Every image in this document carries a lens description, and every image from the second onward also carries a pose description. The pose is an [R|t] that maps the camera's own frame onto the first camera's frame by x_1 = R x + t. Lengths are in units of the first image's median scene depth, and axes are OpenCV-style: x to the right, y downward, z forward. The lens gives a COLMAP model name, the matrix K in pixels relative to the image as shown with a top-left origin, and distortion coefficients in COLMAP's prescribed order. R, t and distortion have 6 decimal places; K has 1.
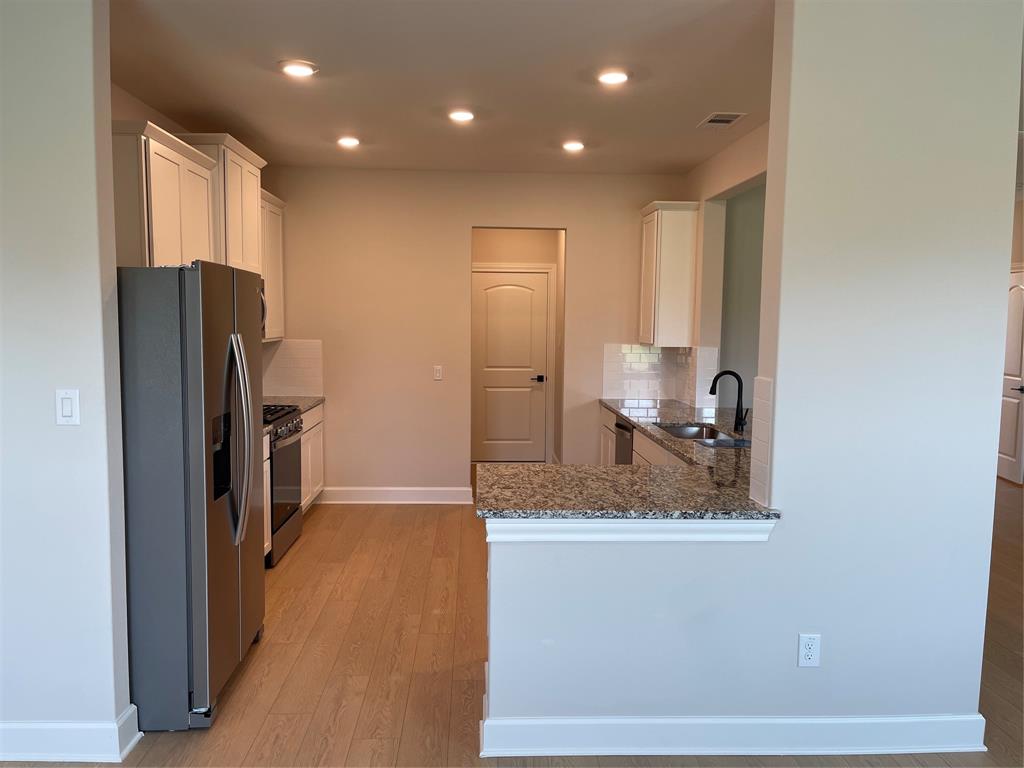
lens RADIAL K [[796.5, 0, 510.0], [0, 796.5, 369.0], [0, 0, 1]] dist [-0.004402, -0.005371]
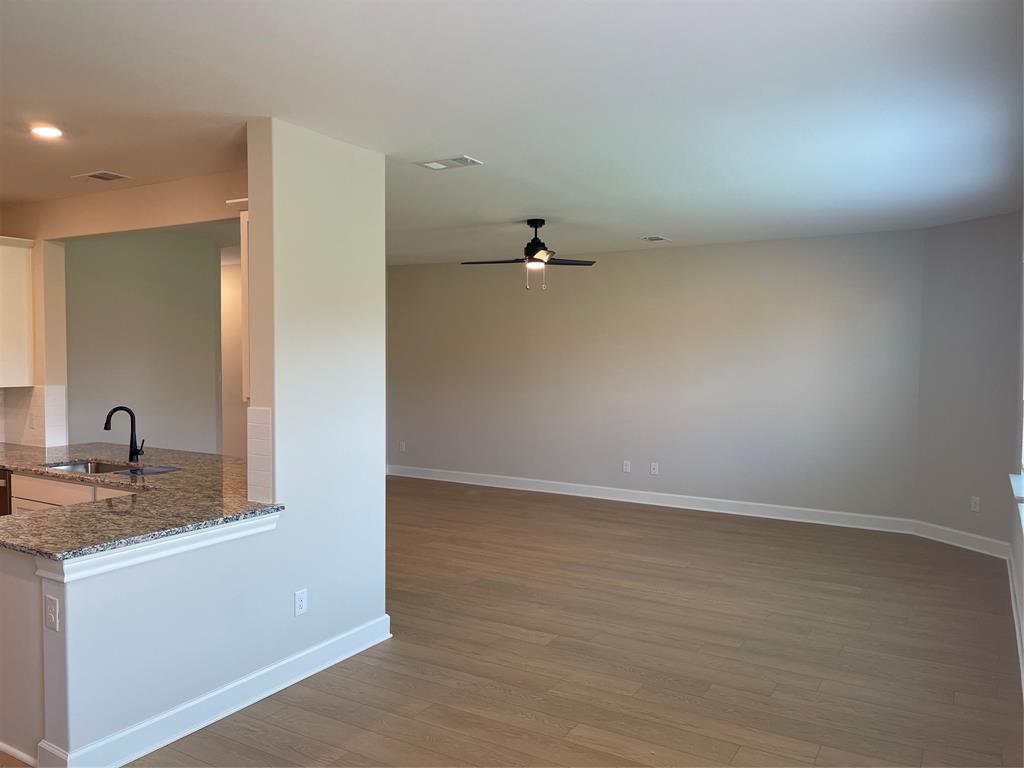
lens RADIAL K [[777.9, 0, 509.6], [0, 777.9, 387.0], [0, 0, 1]] dist [0.042207, -0.002120]
pose [[0.552129, -0.047657, 0.832396, -0.534513], [0.056823, 0.998195, 0.019459, -0.024825], [-0.831820, 0.036555, 0.553840, -0.066186]]
